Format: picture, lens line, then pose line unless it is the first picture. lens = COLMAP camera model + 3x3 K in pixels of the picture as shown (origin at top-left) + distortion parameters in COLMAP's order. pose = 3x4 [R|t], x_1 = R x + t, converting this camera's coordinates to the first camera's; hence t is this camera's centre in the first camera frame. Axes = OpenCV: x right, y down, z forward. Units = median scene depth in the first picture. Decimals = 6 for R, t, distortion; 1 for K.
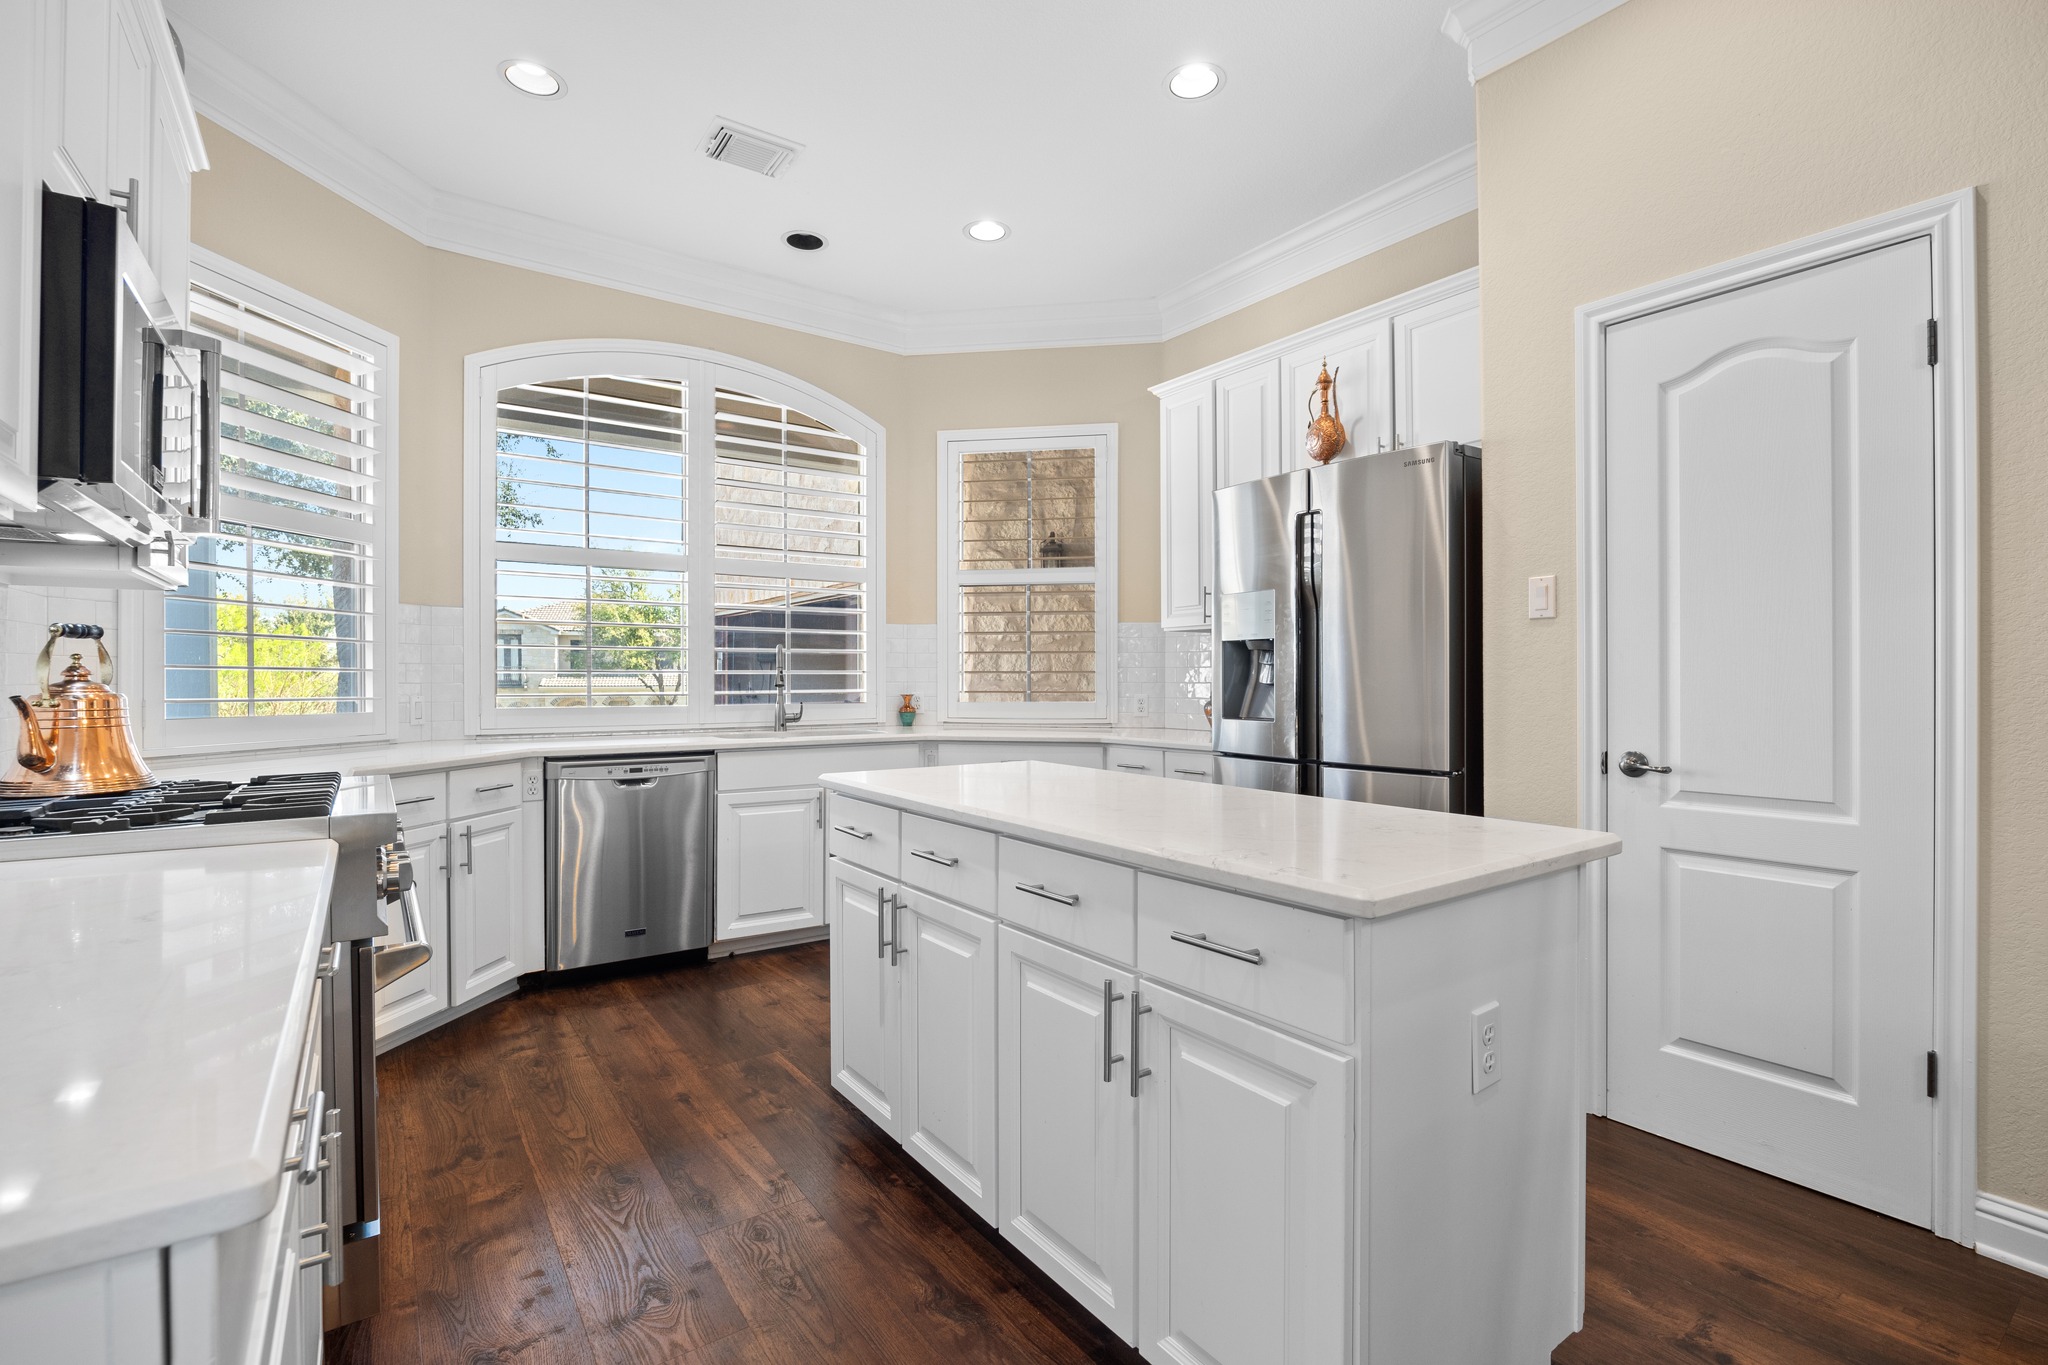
lens RADIAL K [[915.9, 0, 1007.2], [0, 915.9, 681.1], [0, 0, 1]] dist [-0.003097, 0.000057]
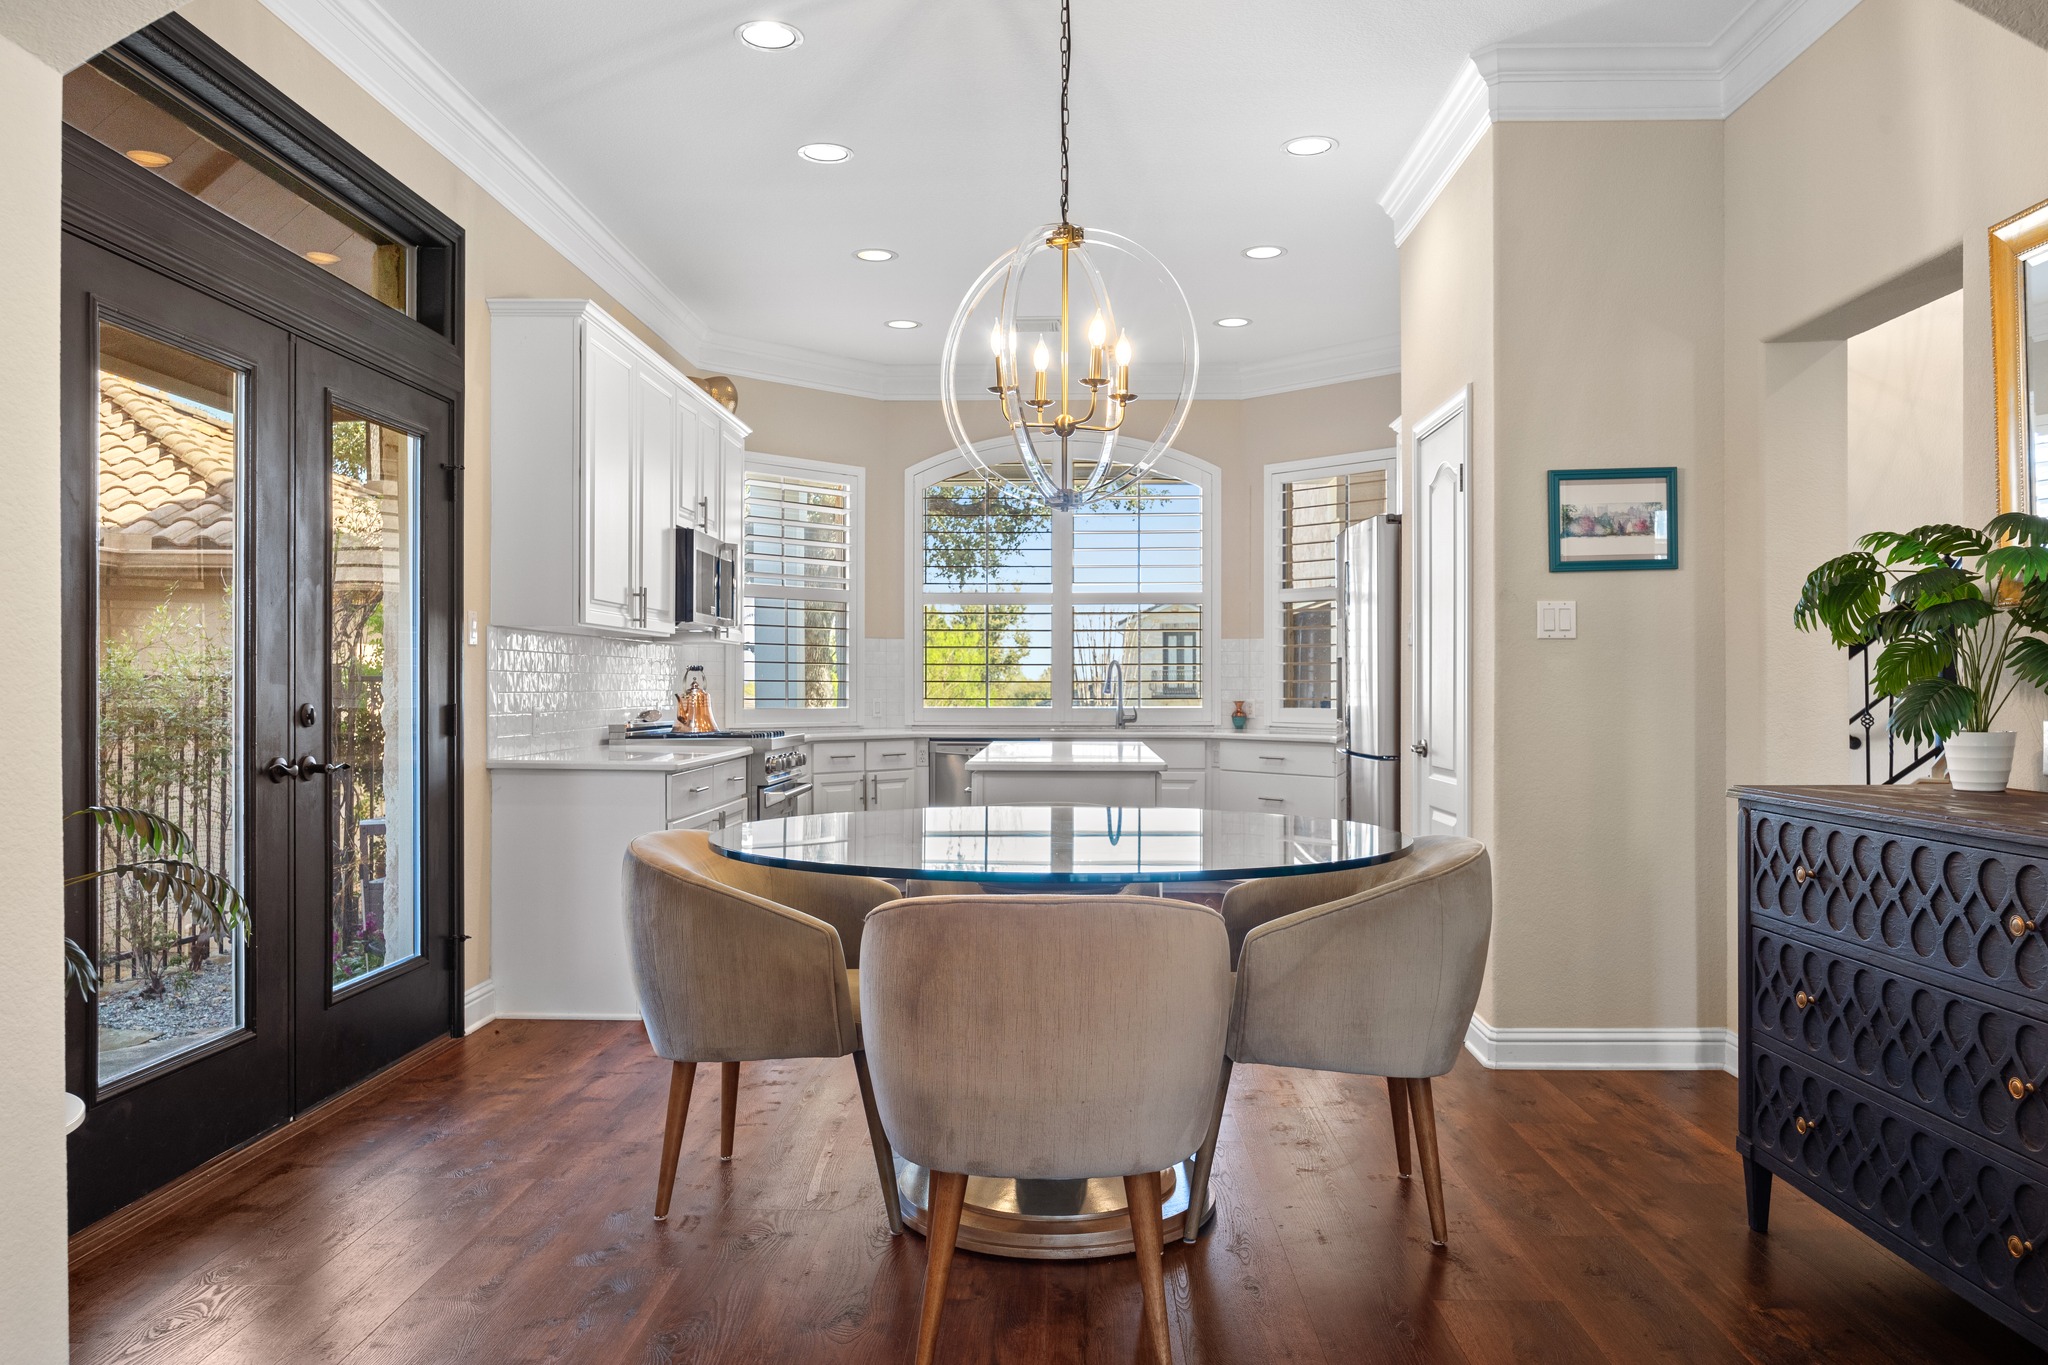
lens RADIAL K [[1459.1, 0, 1025.9], [0, 1459.1, 680.8], [0, 0, 1]] dist [0.001278, 0.000135]
pose [[0.798924, -0.003010, -0.601425, 0.964028], [-0.000668, 0.999982, -0.005893, 0.000730], [0.601432, 0.005110, 0.798908, -0.753395]]
